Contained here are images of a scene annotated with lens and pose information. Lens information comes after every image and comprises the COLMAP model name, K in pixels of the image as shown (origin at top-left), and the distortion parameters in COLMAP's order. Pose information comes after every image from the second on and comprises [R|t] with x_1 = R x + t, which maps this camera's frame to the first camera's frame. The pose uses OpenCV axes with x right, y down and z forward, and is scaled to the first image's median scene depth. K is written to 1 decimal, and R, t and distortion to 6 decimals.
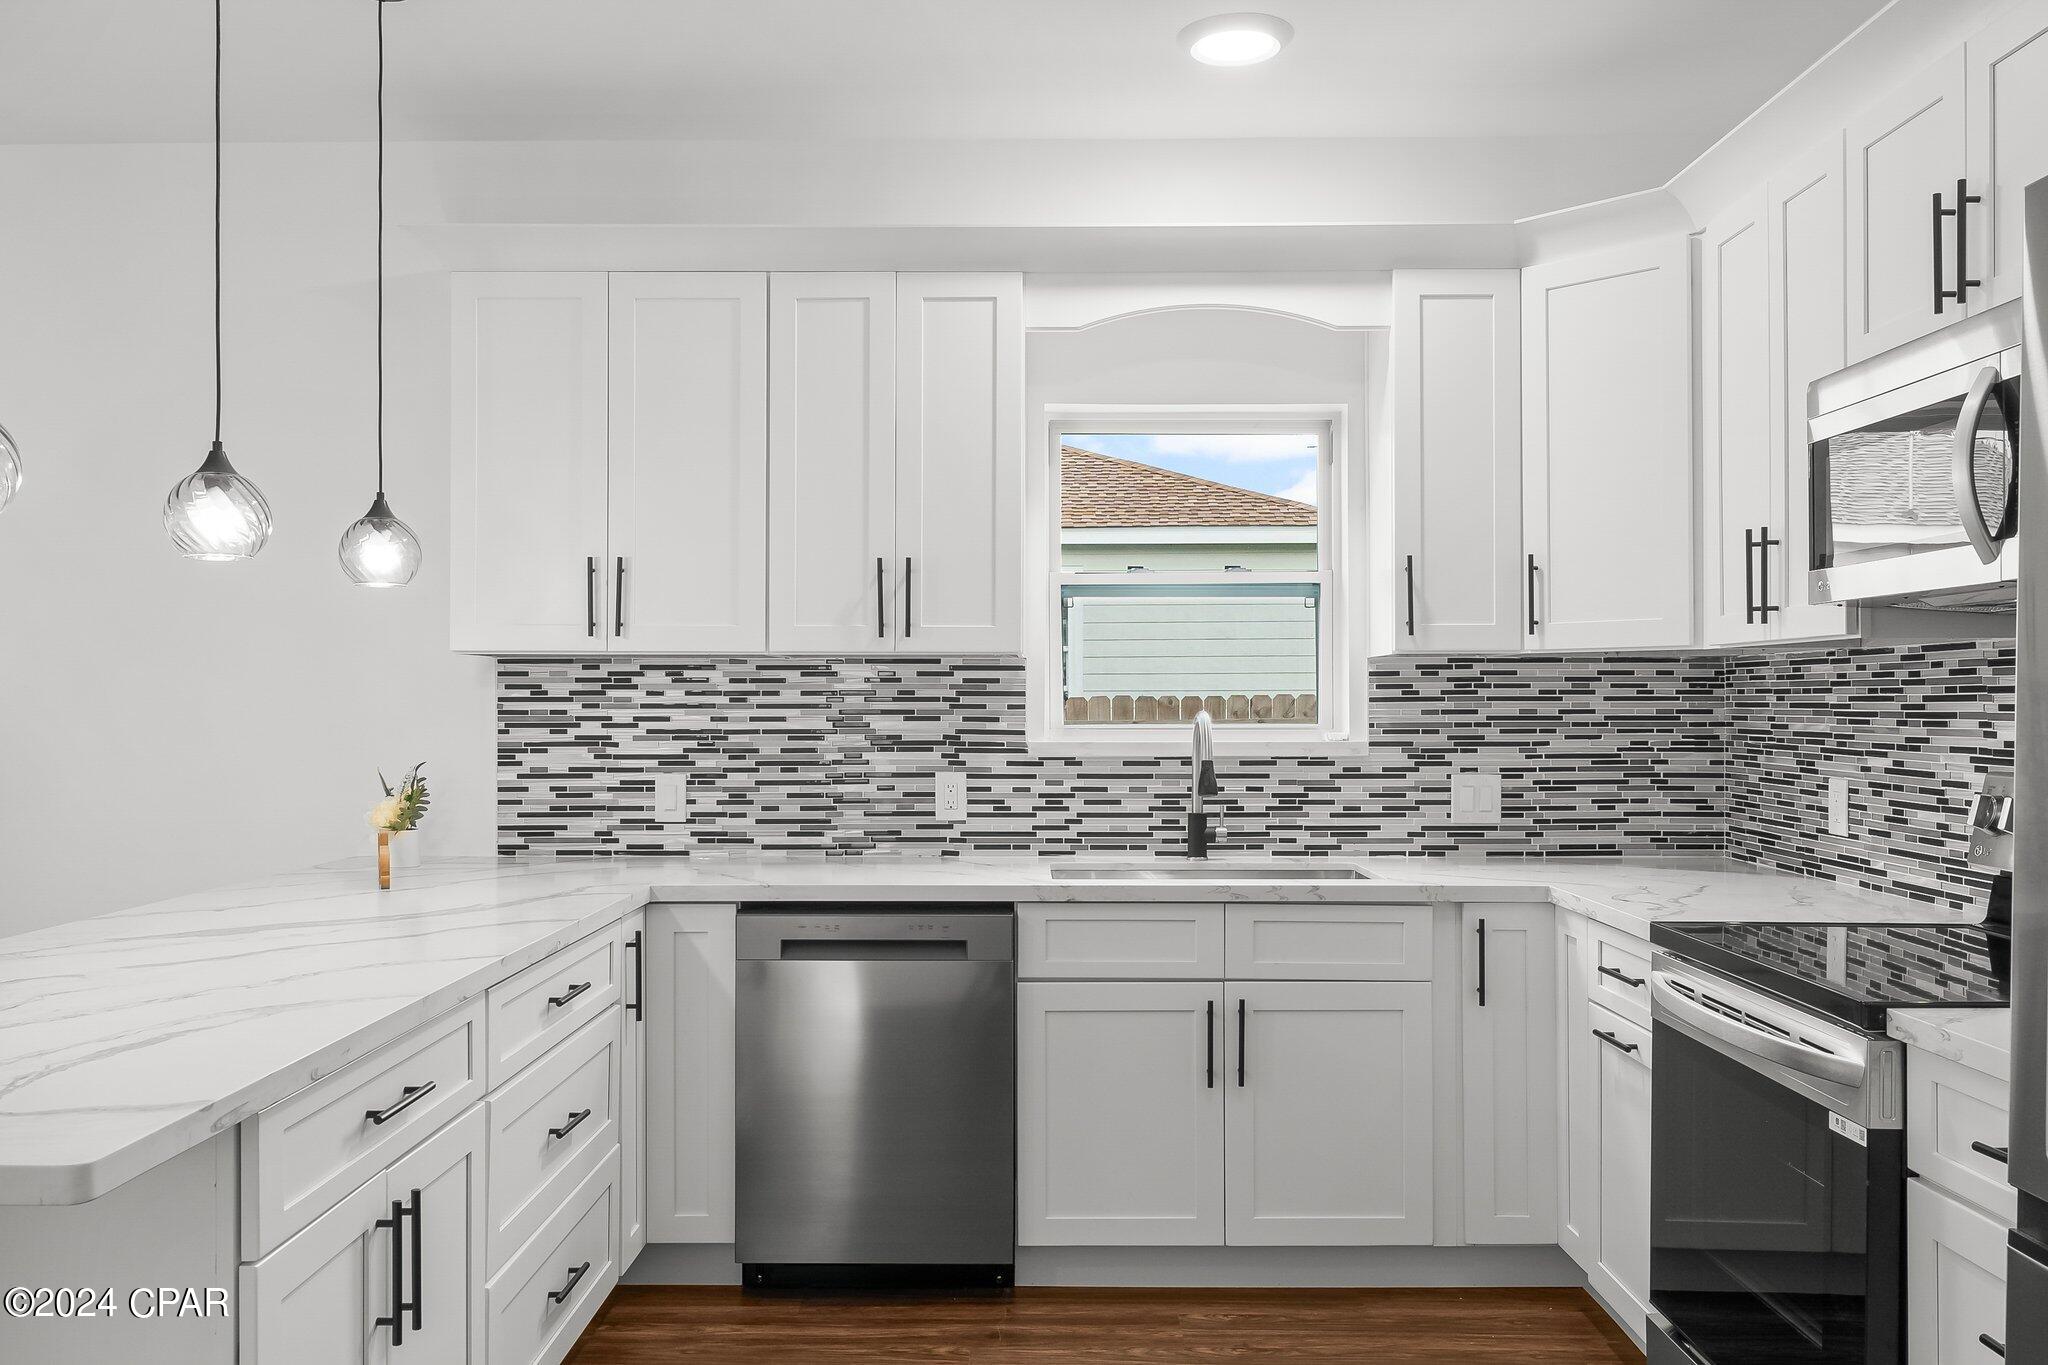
lens RADIAL K [[1661.1, 0, 1013.8], [0, 1661.1, 698.5], [0, 0, 1]] dist [0.006477, -0.001639]
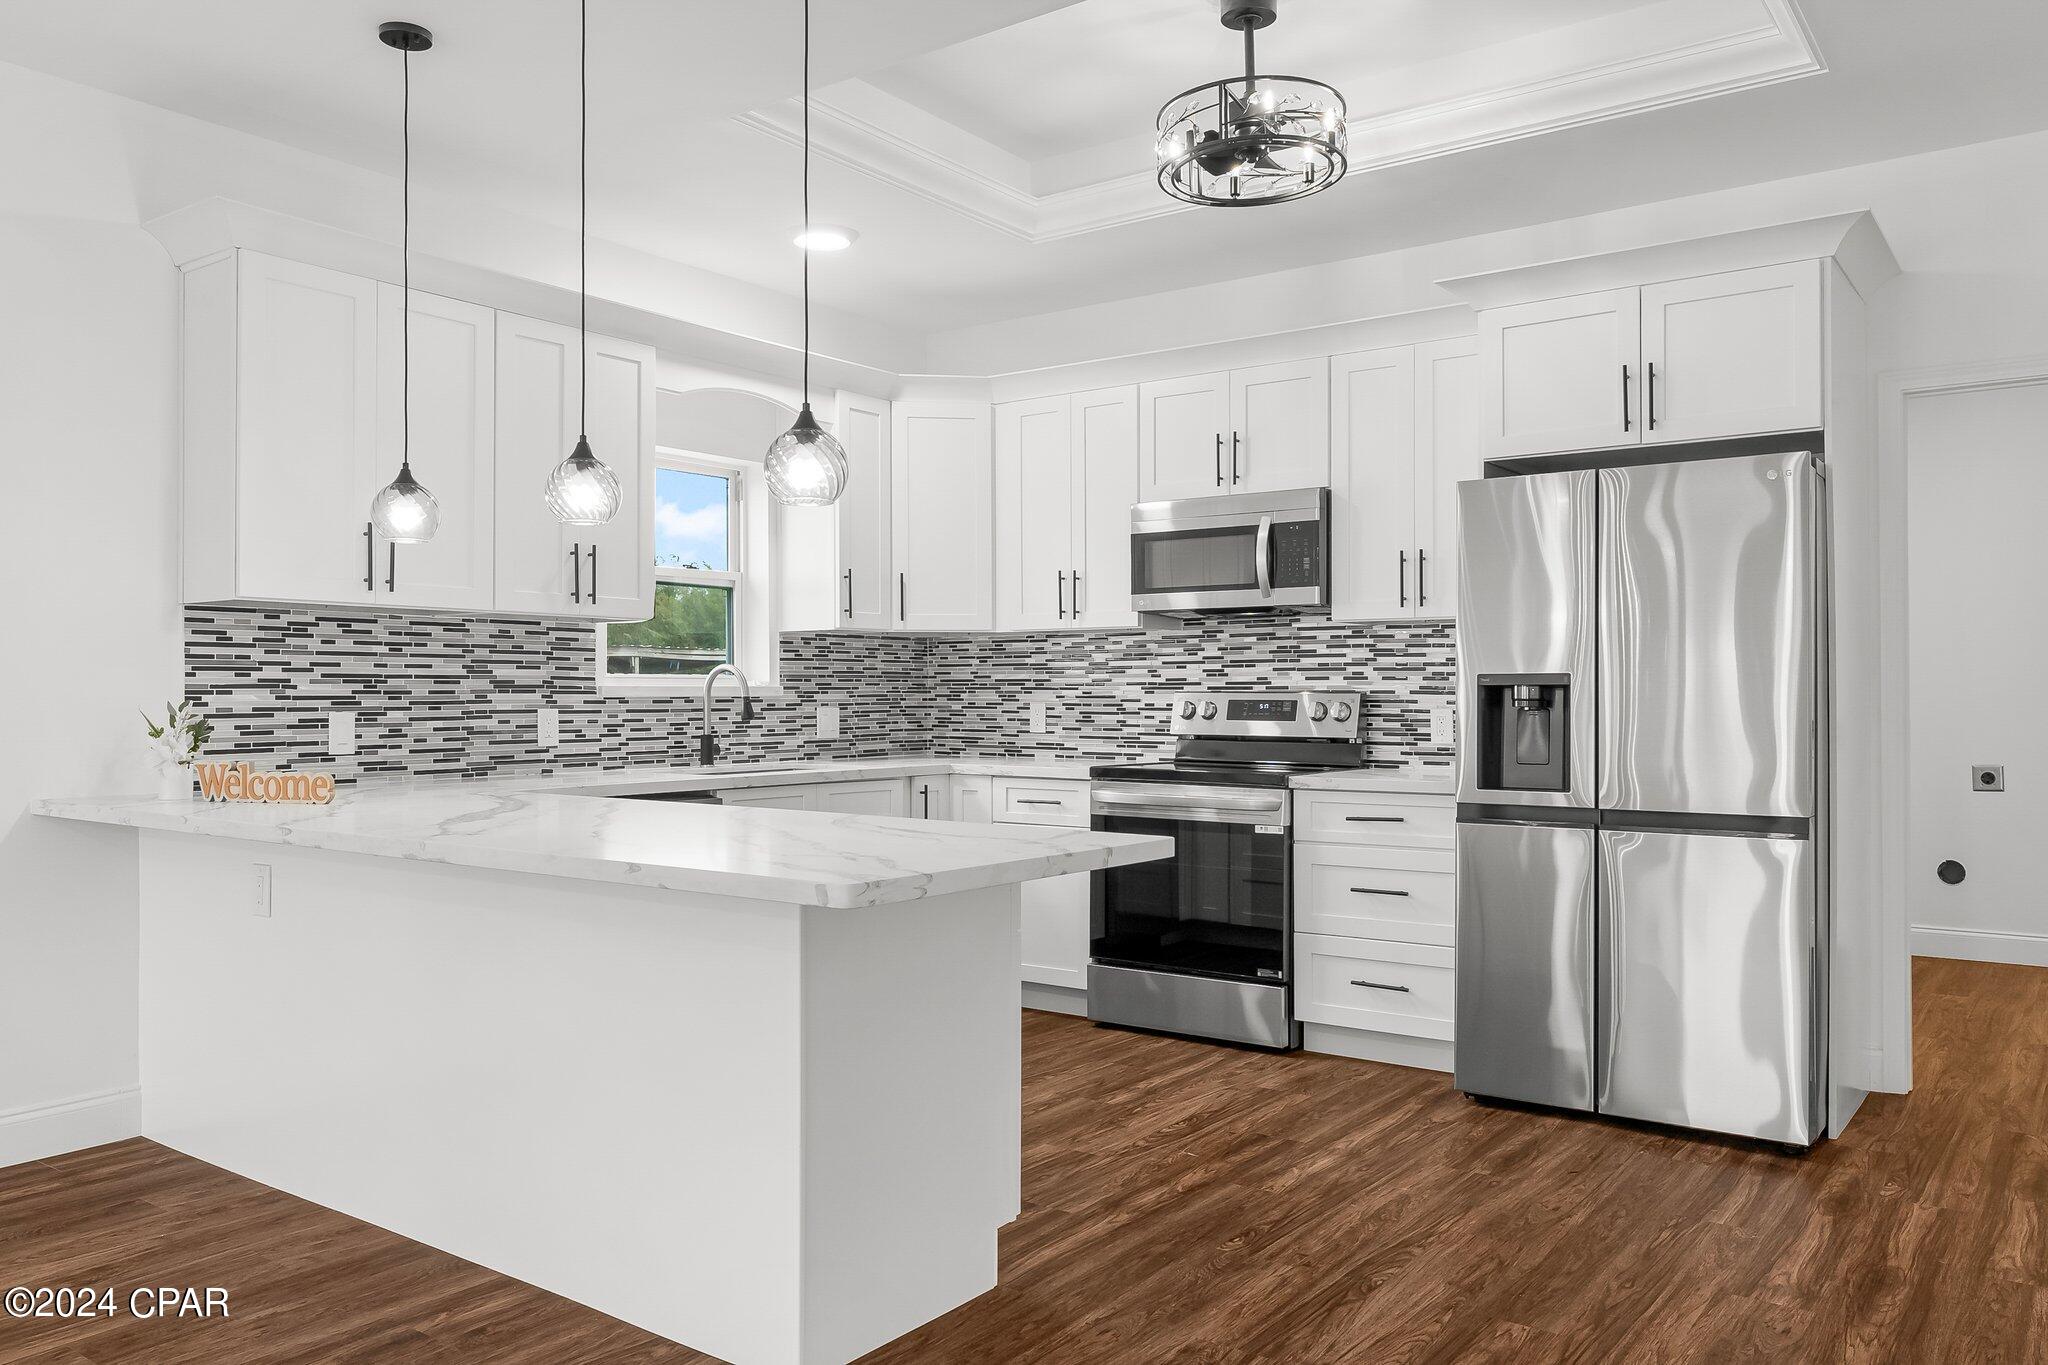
lens RADIAL K [[1513.7, 0, 1018.0], [0, 1513.7, 683.4], [0, 0, 1]] dist [0.005358, -0.002264]
pose [[0.584519, 0.005644, 0.811361, -0.787134], [-0.000477, 0.999978, -0.006612, 0.032065], [-0.811380, 0.003477, 0.584508, 0.007093]]
